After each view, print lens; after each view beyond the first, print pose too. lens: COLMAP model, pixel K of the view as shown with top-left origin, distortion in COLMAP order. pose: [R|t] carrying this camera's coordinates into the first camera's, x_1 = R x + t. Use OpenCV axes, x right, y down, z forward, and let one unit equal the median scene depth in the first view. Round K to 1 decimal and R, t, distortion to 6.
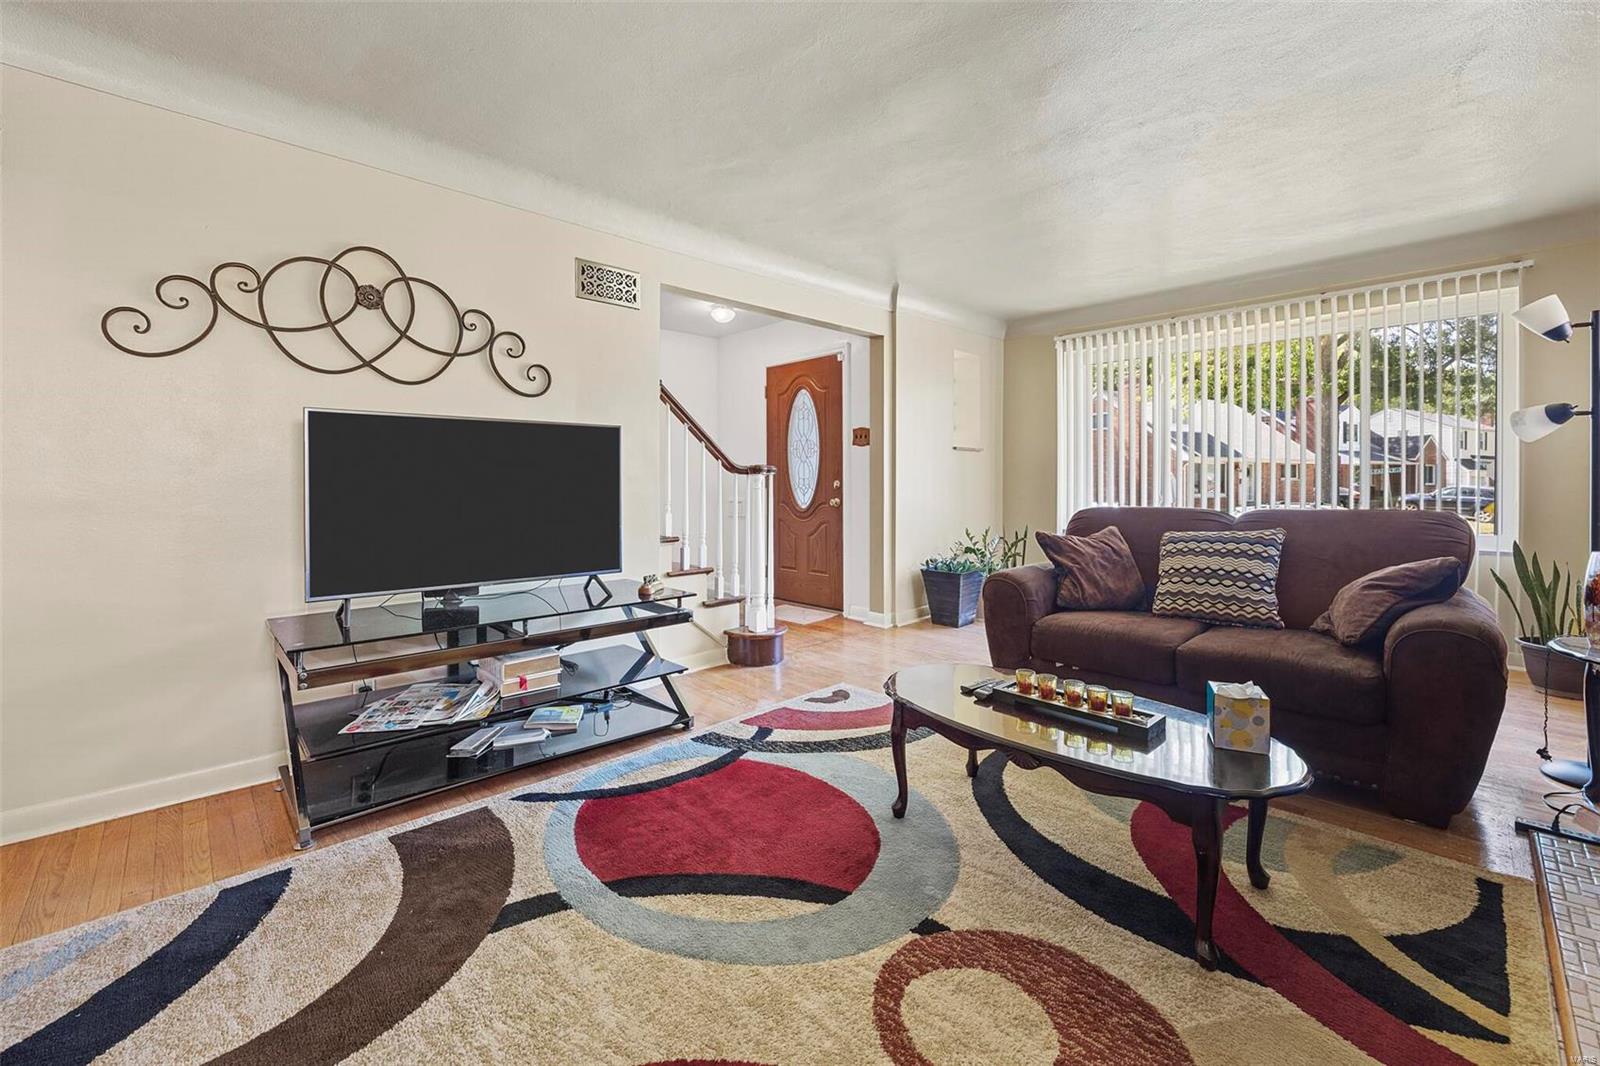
lens RADIAL K [[656.6, 0, 799.0], [0, 656.6, 499.3], [0, 0, 1]] dist [-0.000502, -0.000031]
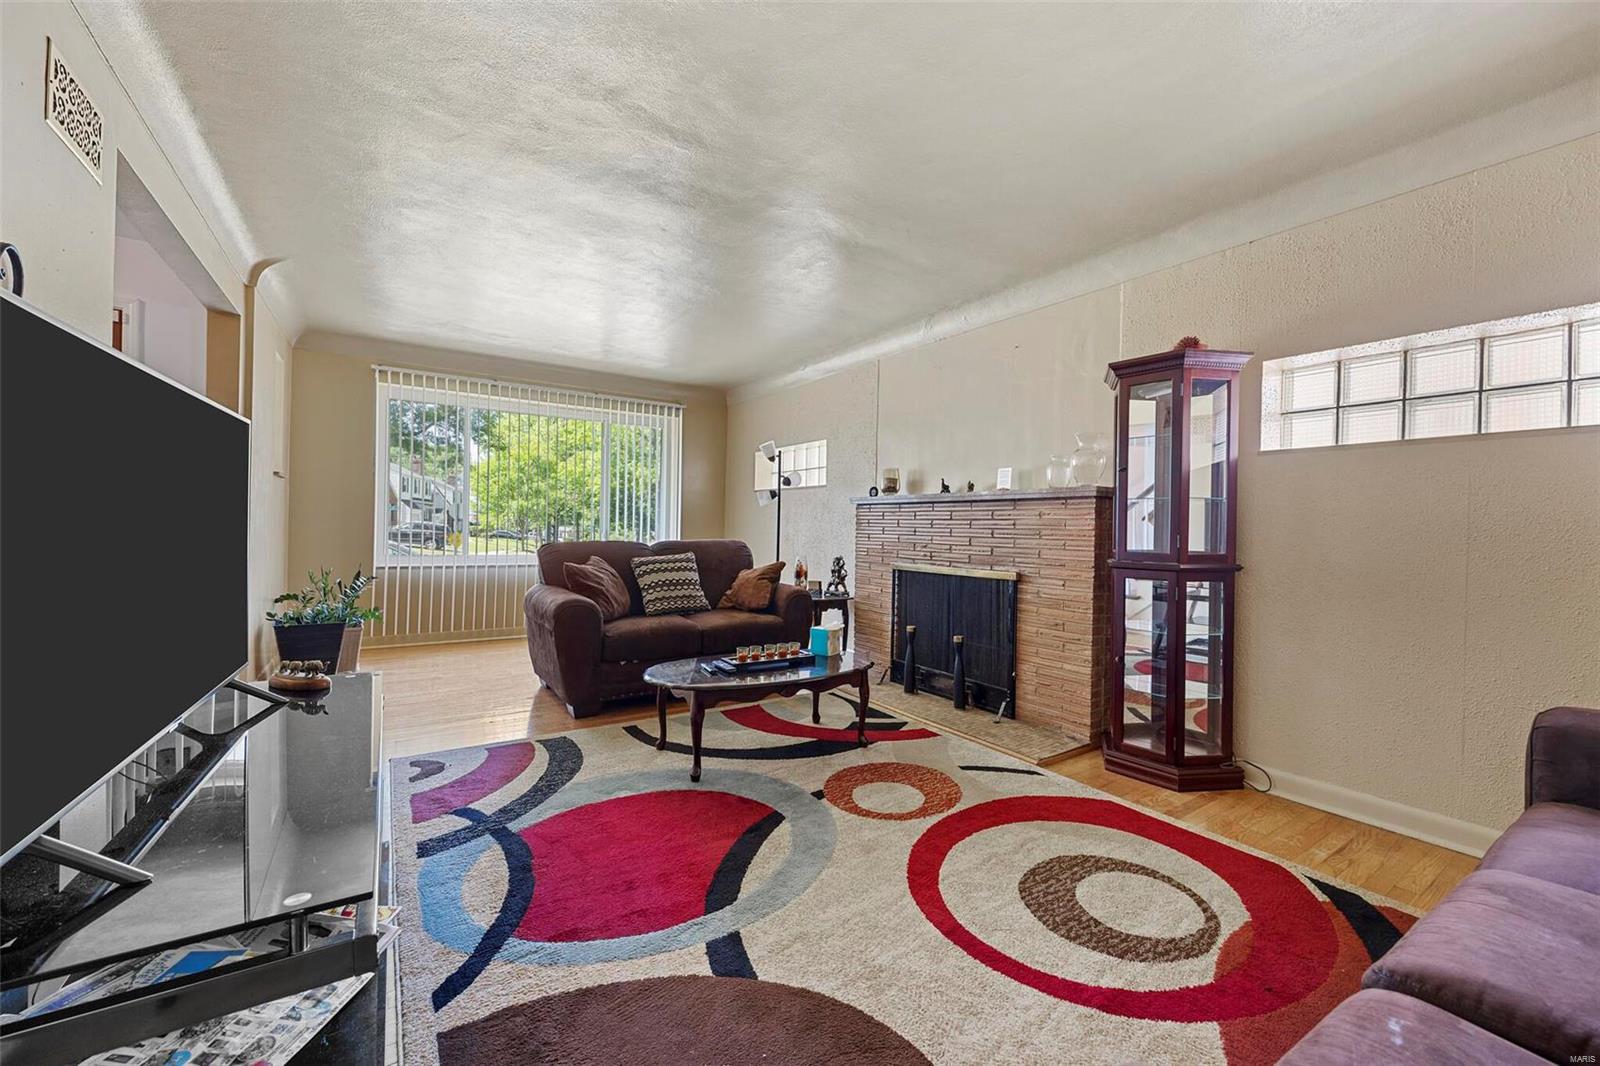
lens RADIAL K [[638.2, 0, 800.0], [0, 638.2, 533.0], [0, 0, 1]] dist [-0.003276, -0.000188]
pose [[0.171107, -0.003271, 0.985247, -0.884536], [0.001033, 0.999995, 0.003140, -0.011125], [-0.985252, 0.000480, 0.171110, 0.483717]]
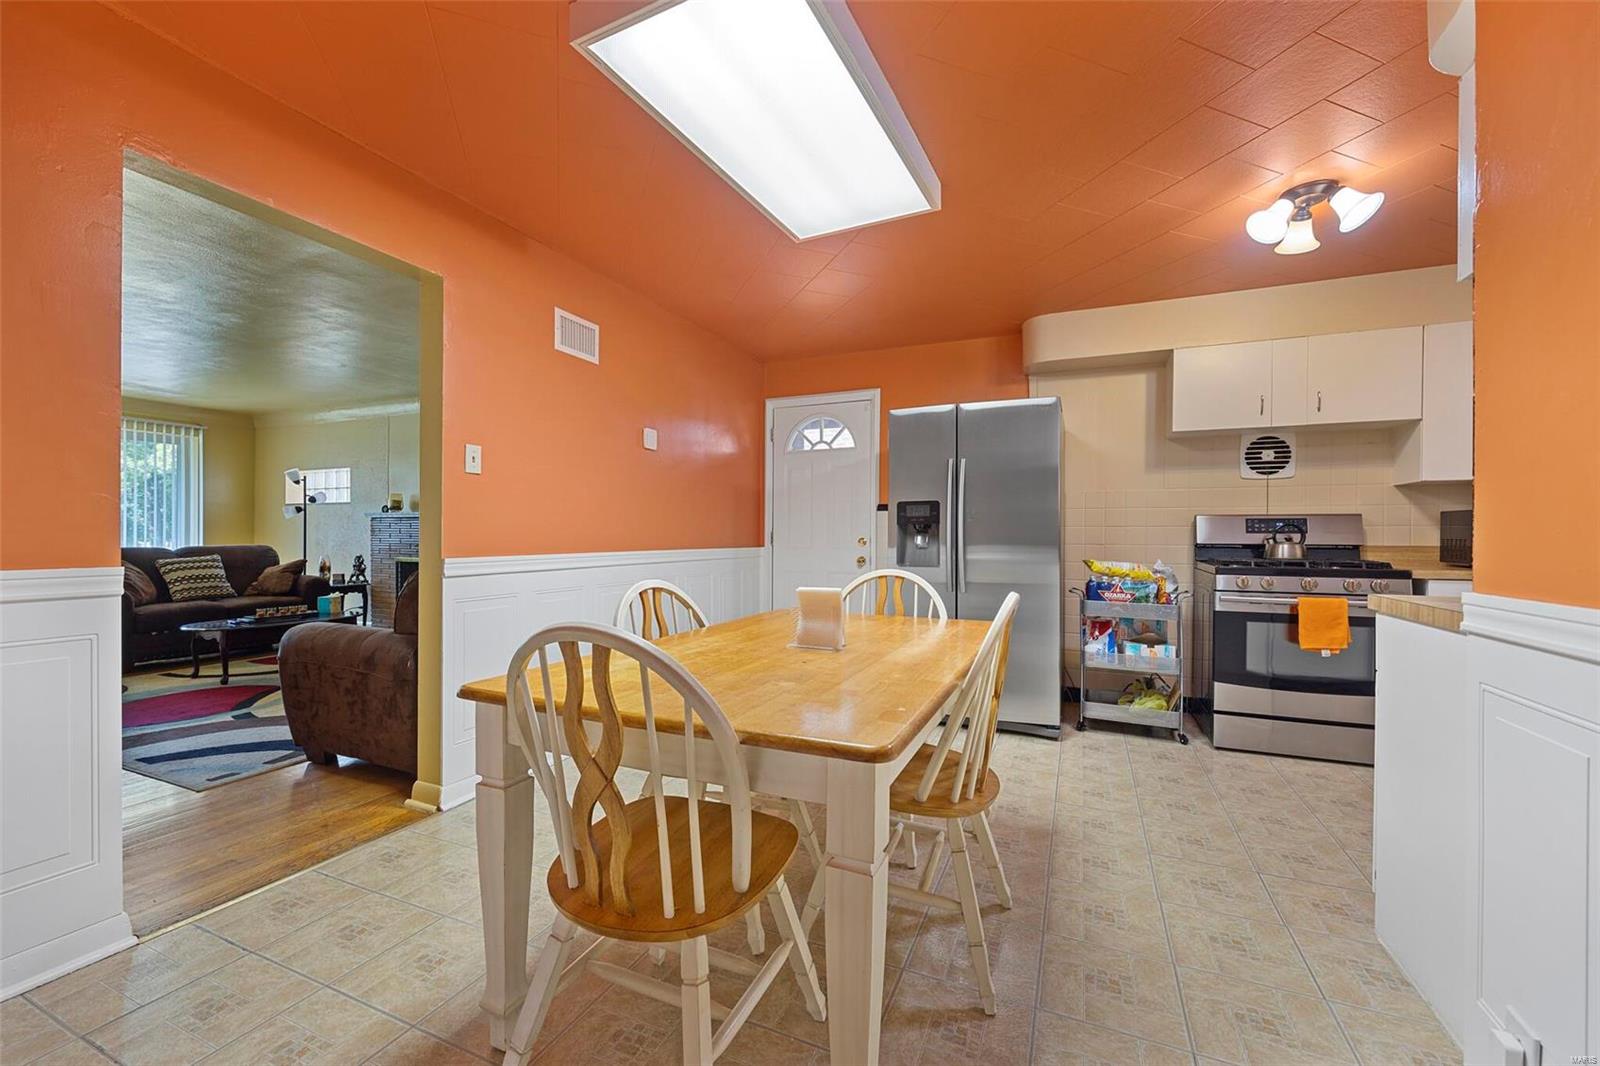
lens RADIAL K [[642.1, 0, 800.4], [0, 642.1, 540.1], [0, 0, 1]] dist [0.000351, 0.000149]
pose [[-0.389980, -0.011413, 0.920752, -2.176035], [0.009803, 0.999815, 0.016545, -0.022626], [-0.920771, 0.015478, -0.389796, 0.037482]]
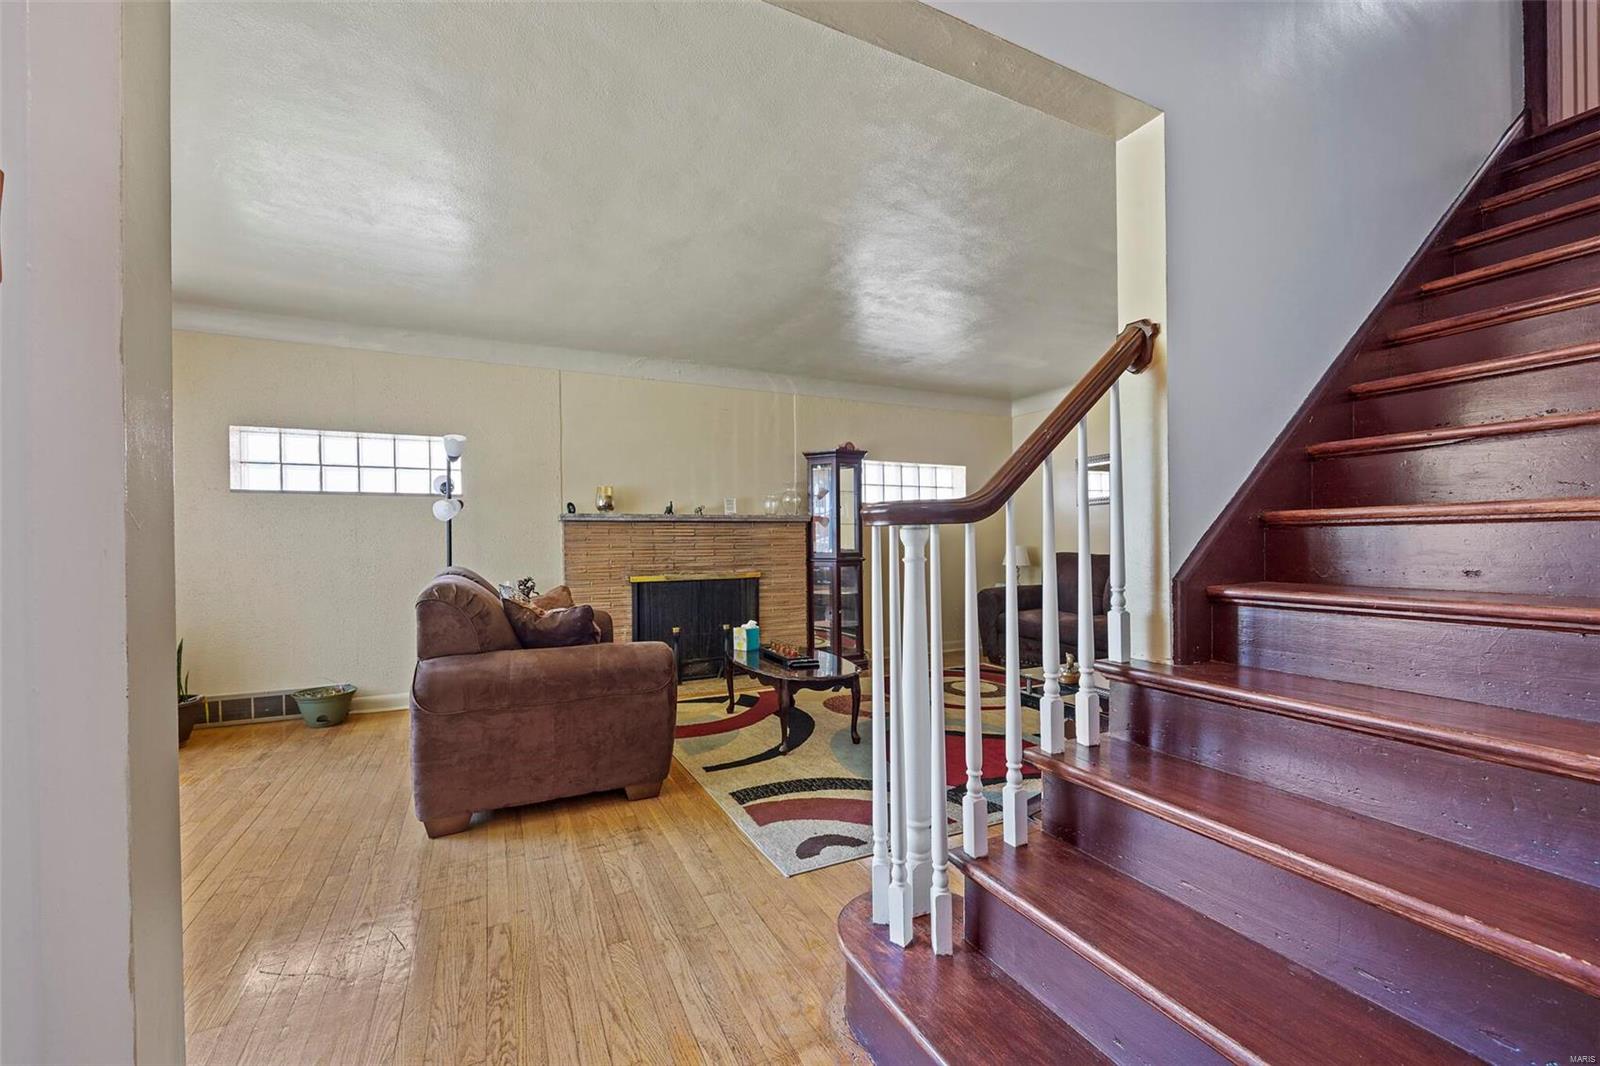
lens RADIAL K [[638.2, 0, 800.0], [0, 638.2, 533.0], [0, 0, 1]] dist [-0.003276, -0.000188]
pose [[-0.952952, 0.011618, 0.302900, -0.176226], [0.014596, 0.999865, 0.007569, -0.058253], [-0.302771, 0.011634, -0.952992, 2.157707]]
